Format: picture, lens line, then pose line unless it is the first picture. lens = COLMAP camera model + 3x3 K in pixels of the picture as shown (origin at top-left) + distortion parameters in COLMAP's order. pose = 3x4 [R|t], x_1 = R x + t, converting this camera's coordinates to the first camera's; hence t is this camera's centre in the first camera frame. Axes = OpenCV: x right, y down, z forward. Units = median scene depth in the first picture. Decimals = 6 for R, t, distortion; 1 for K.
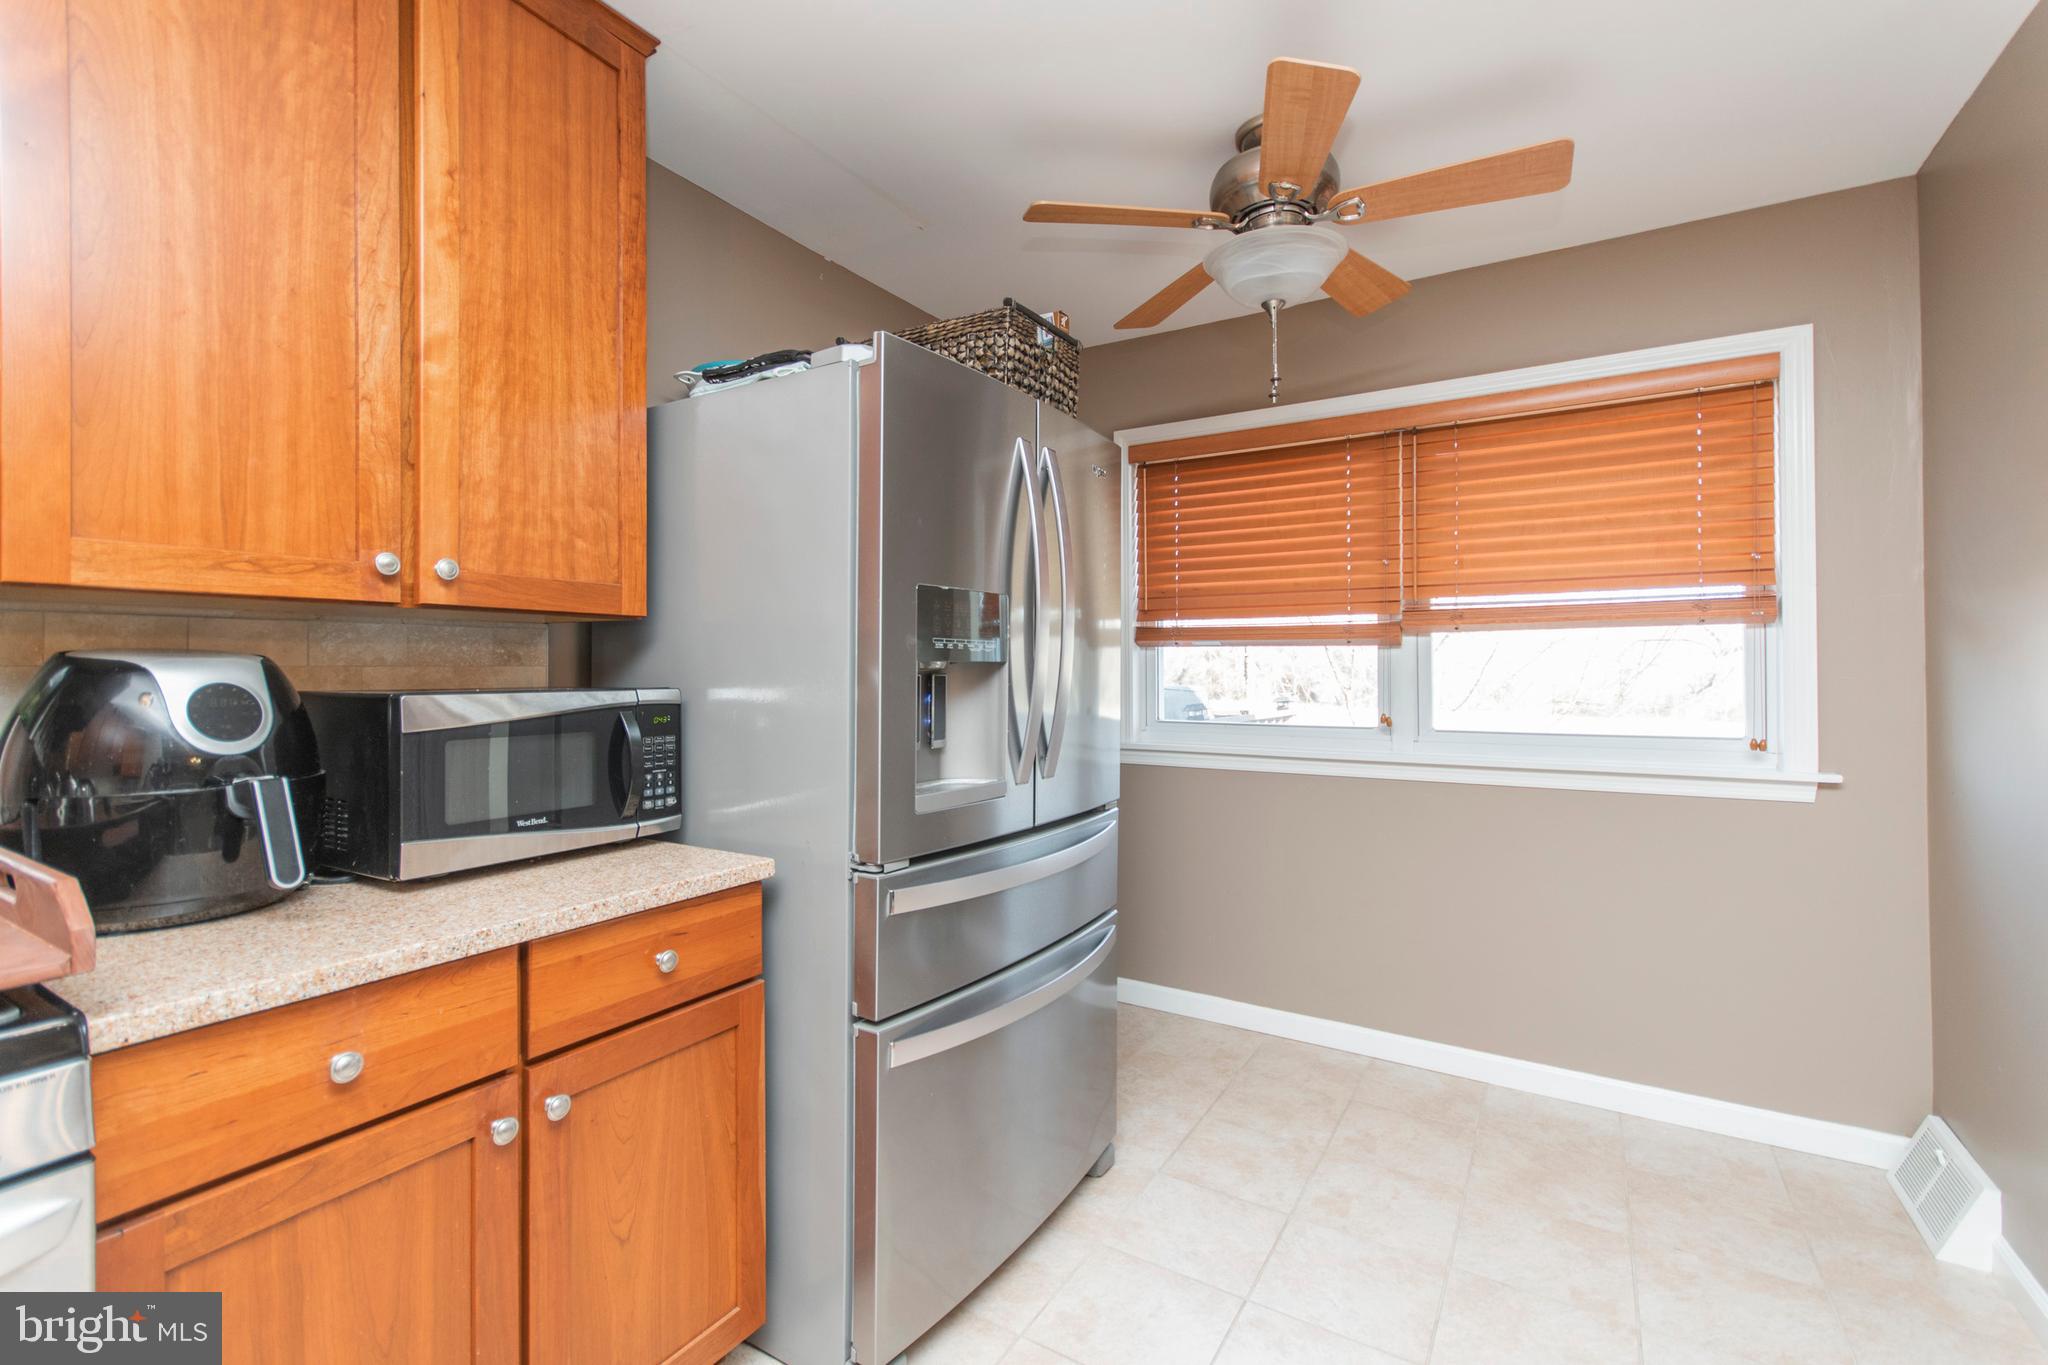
lens RADIAL K [[889.6, 0, 1021.4], [0, 889.6, 667.6], [0, 0, 1]] dist [-0.000124, -0.000088]
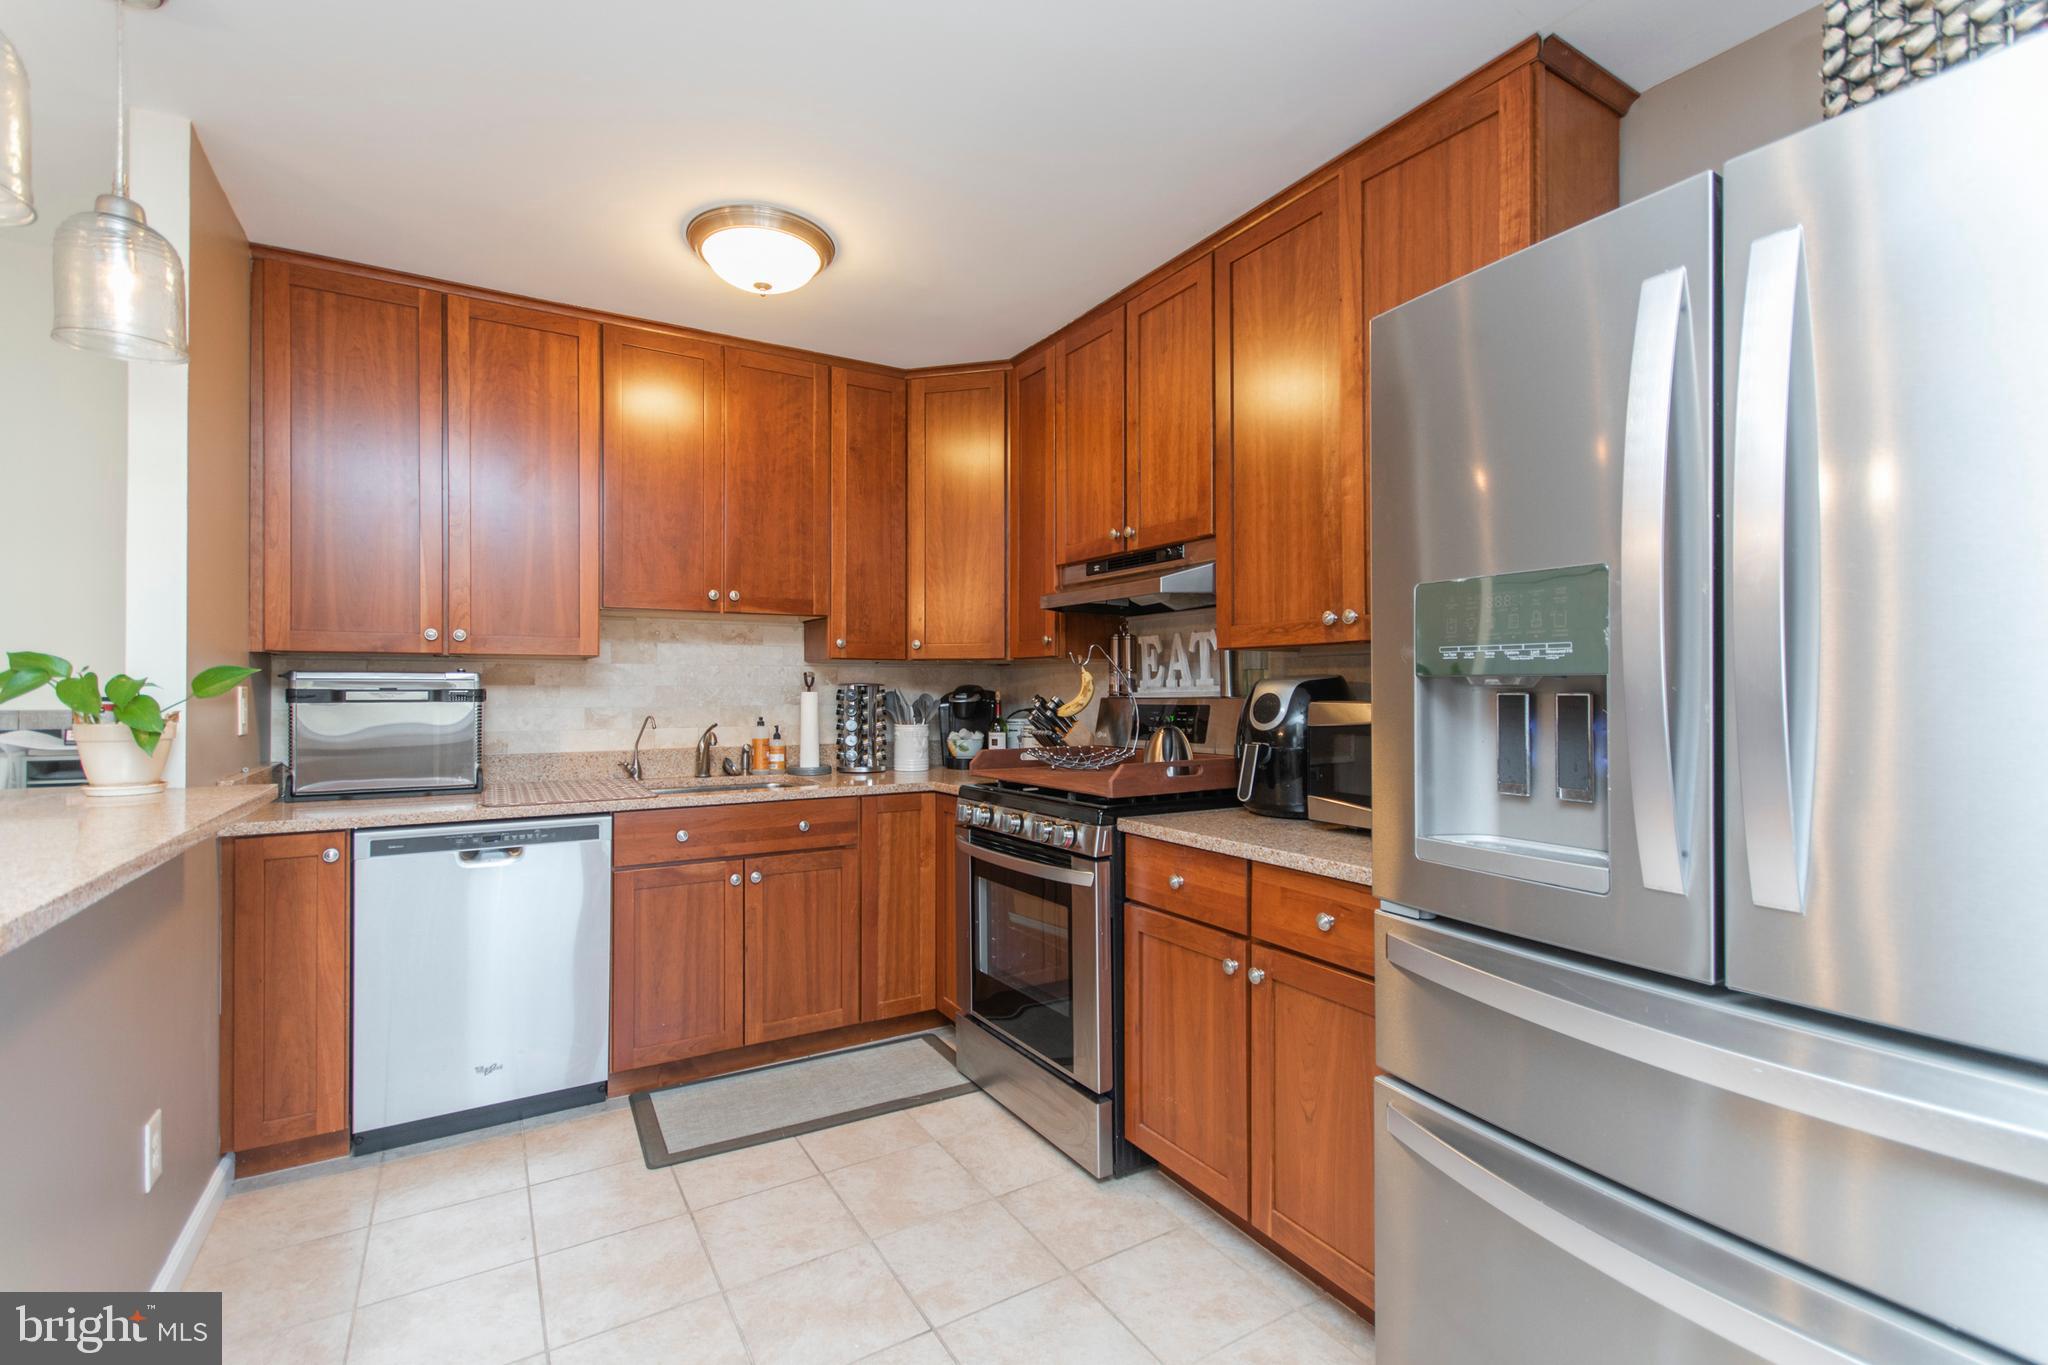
lens RADIAL K [[898.8, 0, 982.9], [0, 898.8, 685.9], [0, 0, 1]] dist [0.000737, 0.000547]
pose [[-0.481397, 0.001657, -0.876501, 0.966010], [0.004187, 0.999991, -0.000408, 0.000299], [0.876492, -0.003866, -0.481400, 1.235786]]
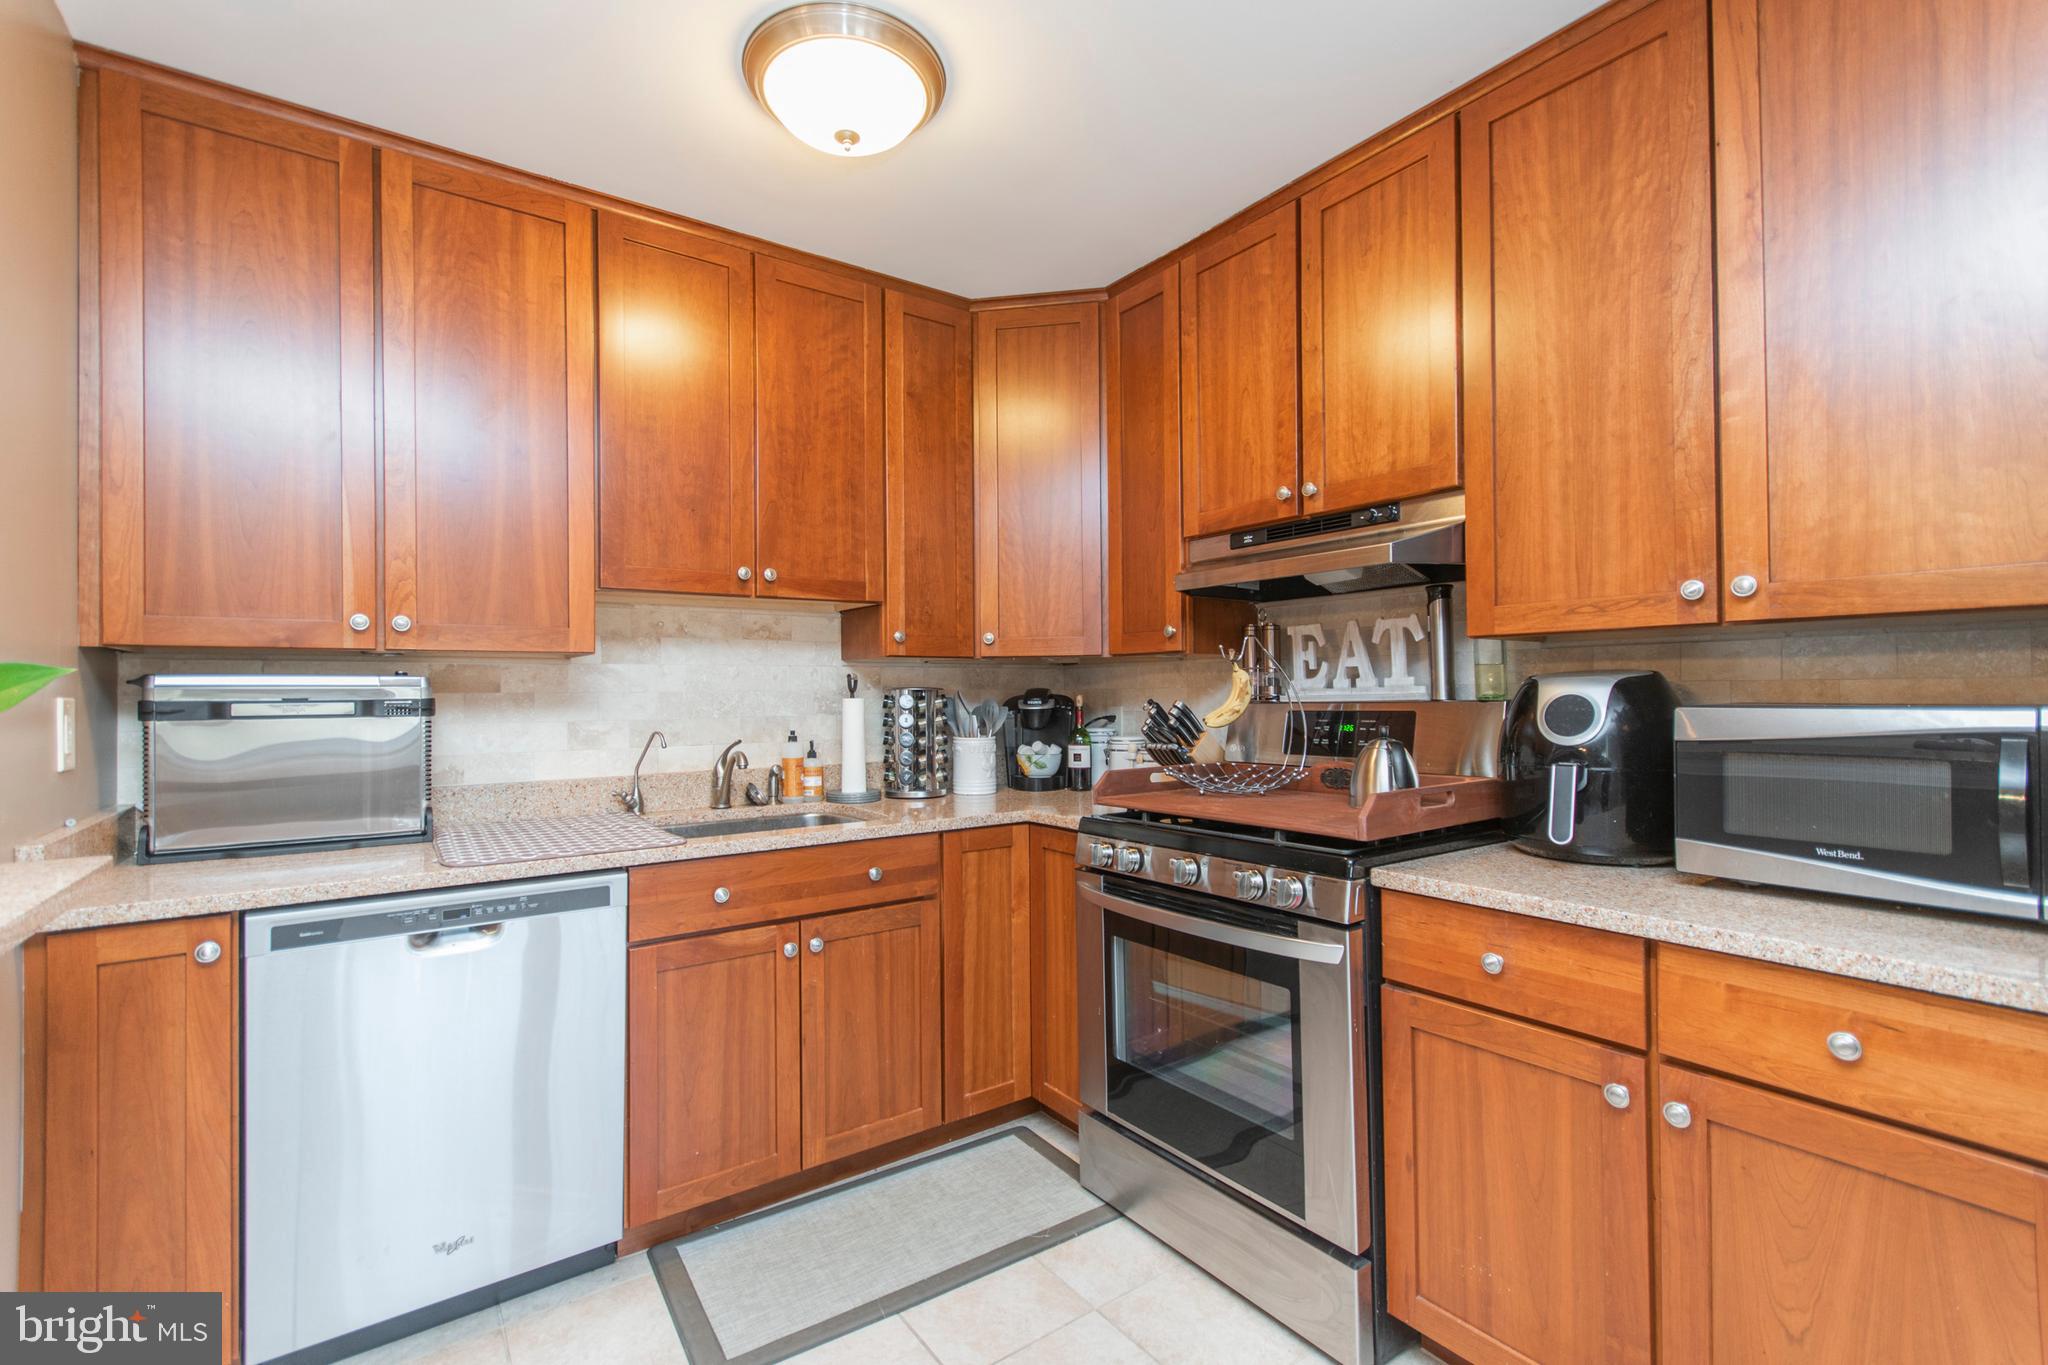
lens RADIAL K [[890.1, 0, 995.3], [0, 890.1, 686.9], [0, 0, 1]] dist [-0.000055, -0.000412]
pose [[-0.401090, 0.001444, -0.916038, 0.673478], [0.011933, 0.999922, -0.003648, -0.000745], [0.915961, -0.012394, -0.401076, 0.649327]]
